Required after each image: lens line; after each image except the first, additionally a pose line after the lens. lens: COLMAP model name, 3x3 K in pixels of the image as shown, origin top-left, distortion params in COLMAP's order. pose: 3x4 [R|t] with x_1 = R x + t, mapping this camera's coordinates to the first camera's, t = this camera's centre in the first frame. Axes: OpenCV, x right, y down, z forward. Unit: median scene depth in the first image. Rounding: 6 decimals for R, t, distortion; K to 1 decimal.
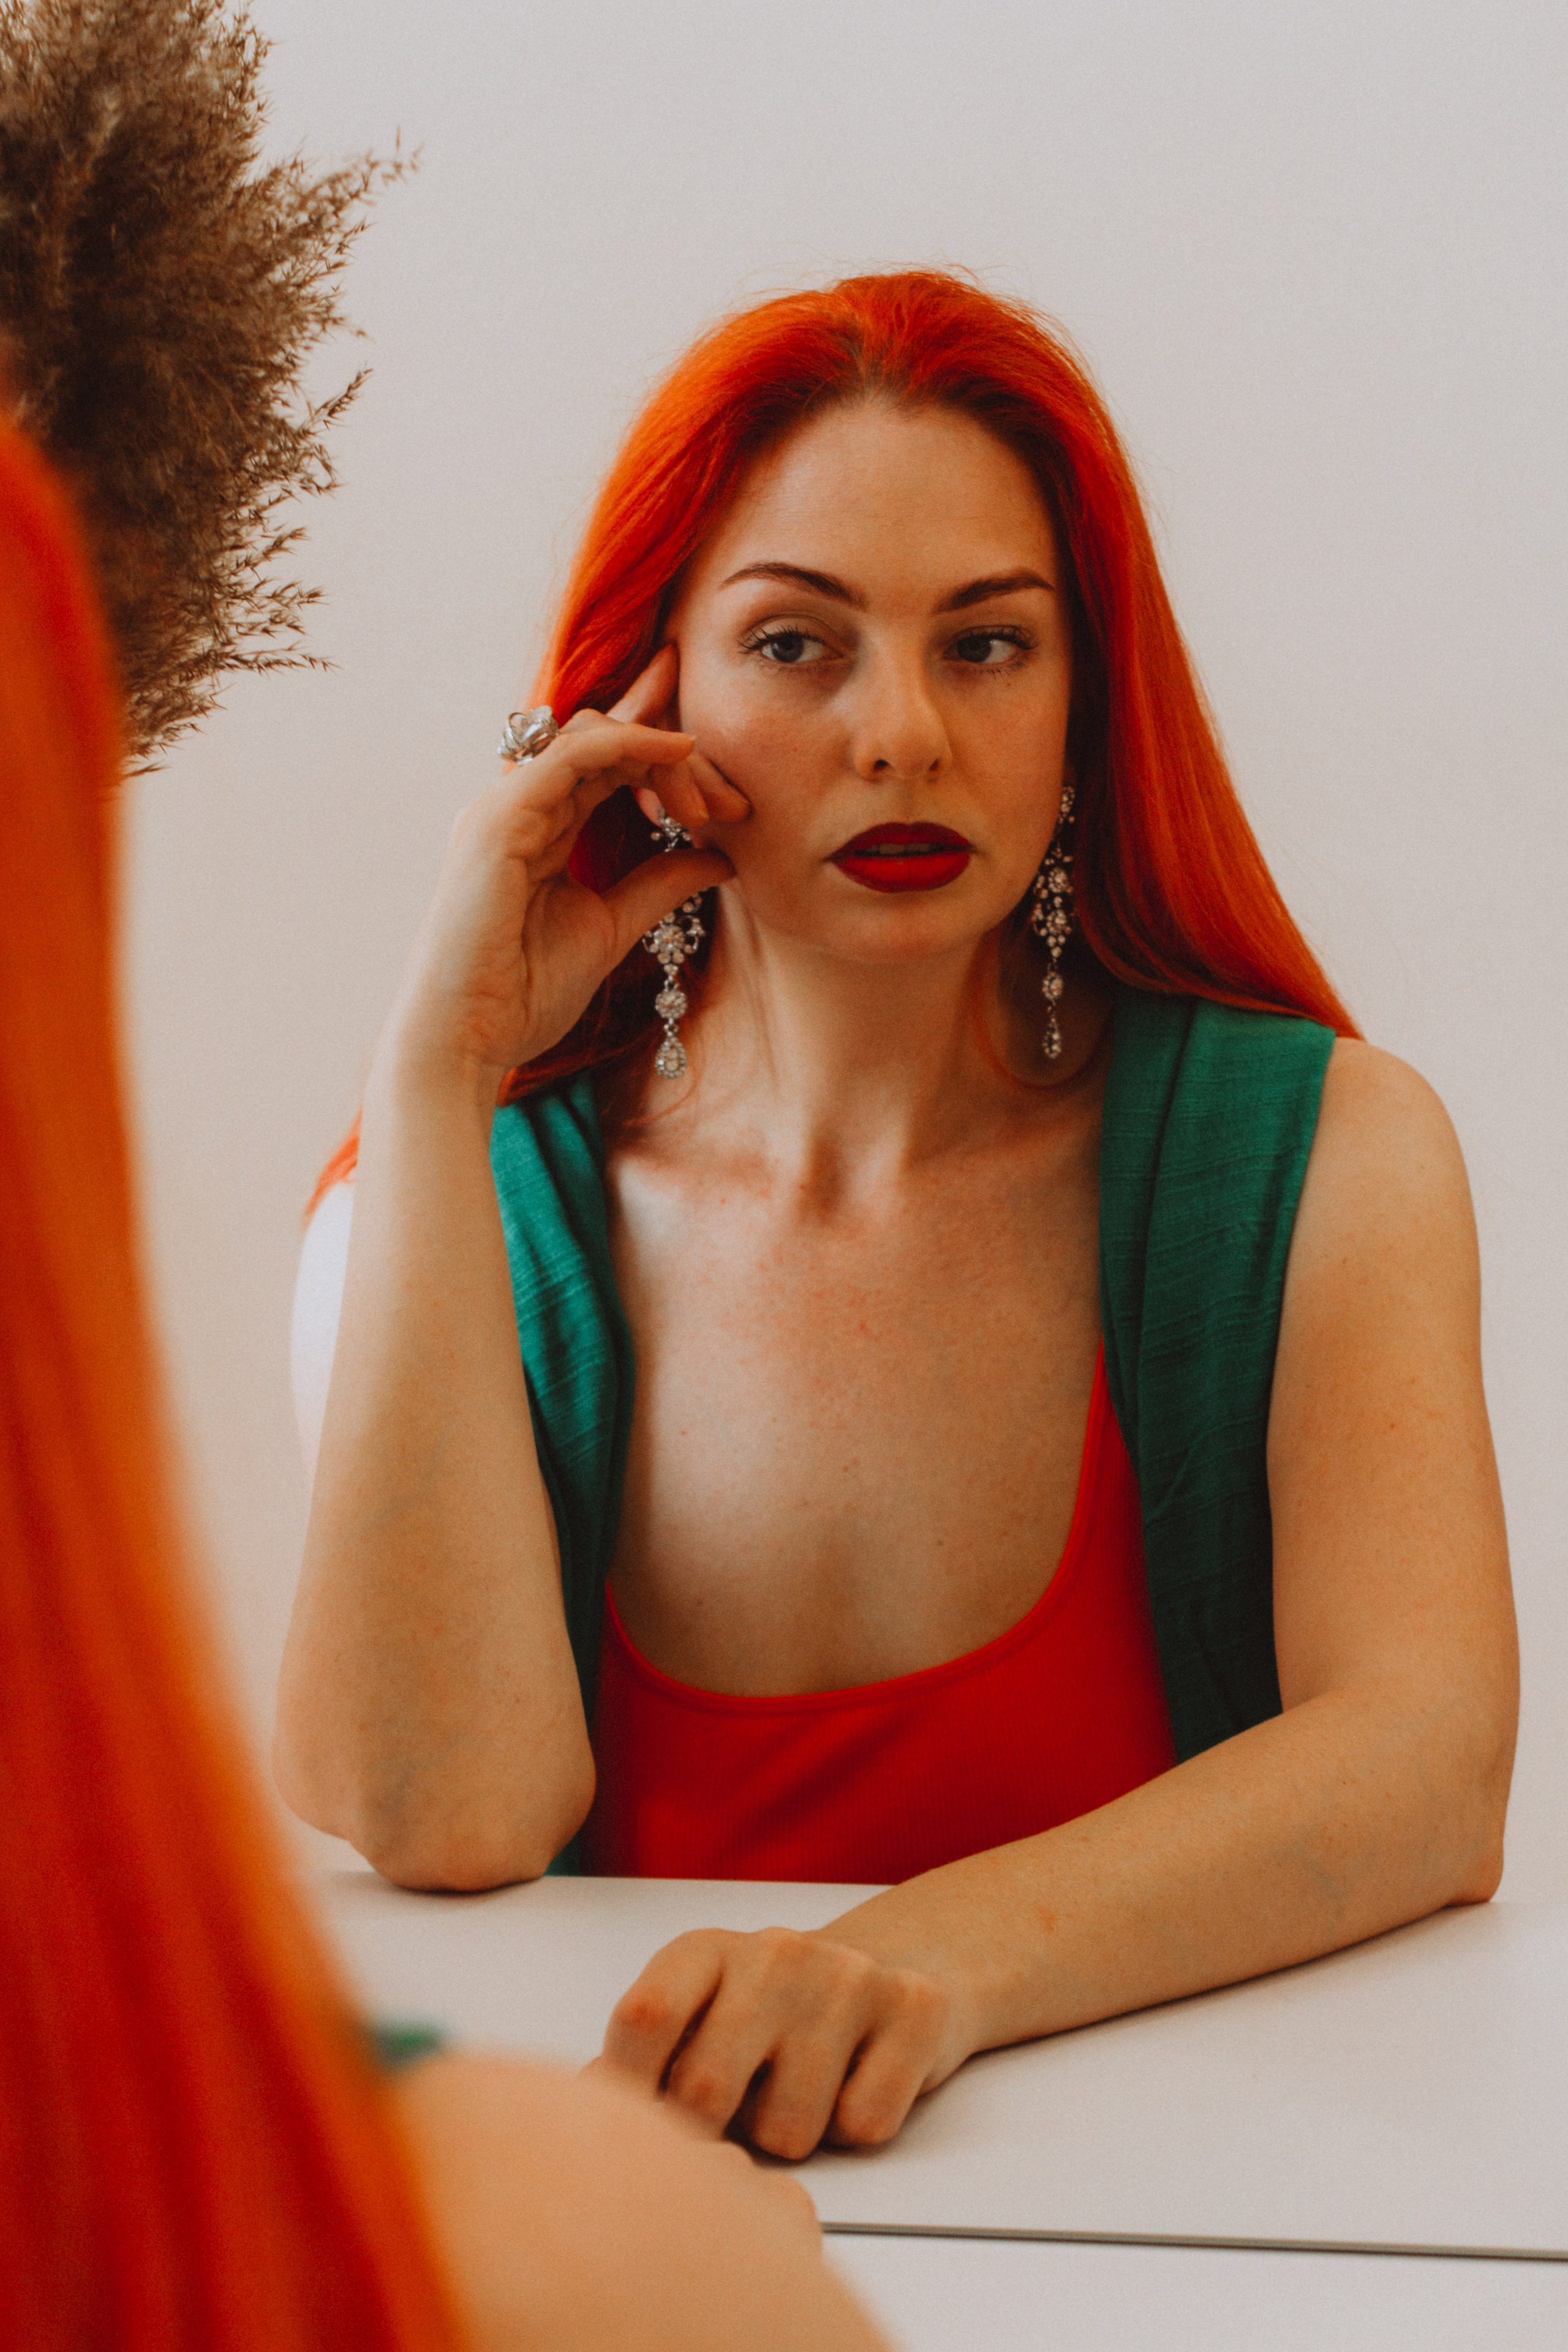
lens RADIAL K [[5336.9, 0, 774.6], [0, 5336.9, 1162.1], [0, 0, 1]] dist [-0.006011, 0.000000]
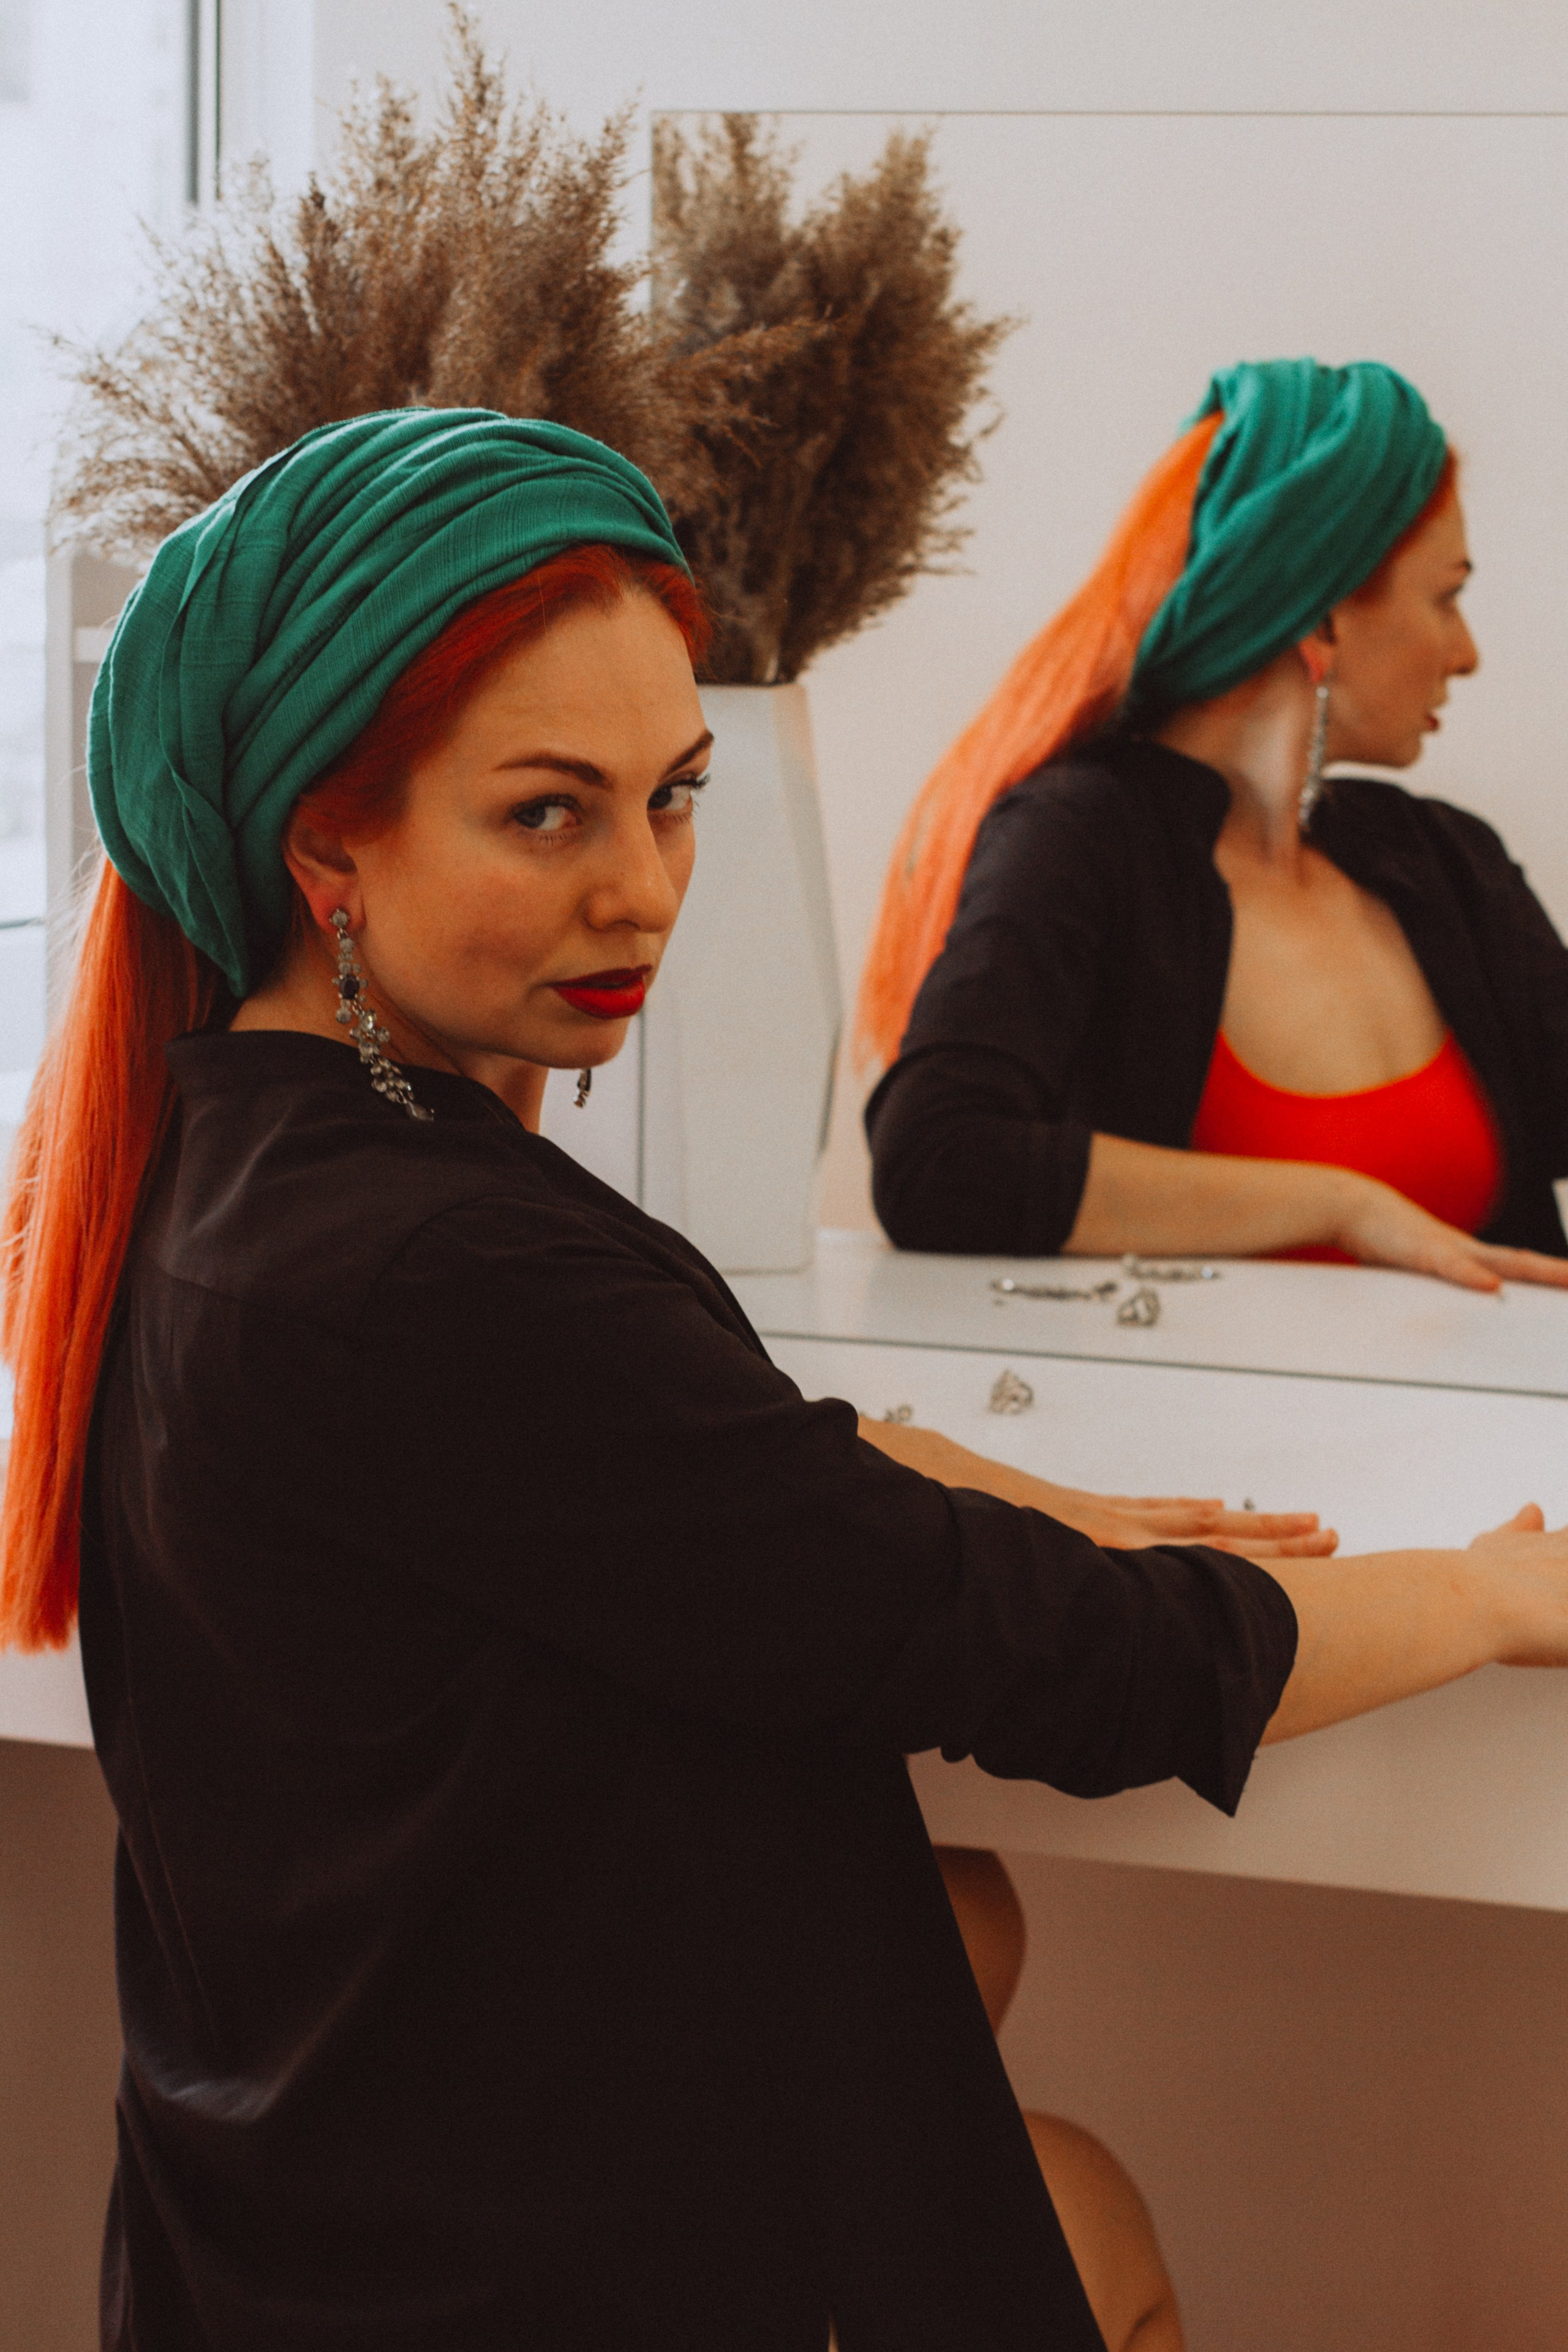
lens RADIAL K [[5336.9, 0, 782.0], [0, 5336.9, 1176.1], [0, 0, 1]] dist [-0.006011, 0.000000]
pose [[0.989832, 0.059513, -0.129194, 0.107546], [-0.055048, 0.997766, 0.037860, 0.052337], [0.131159, -0.030363, 0.990896, -0.898075]]
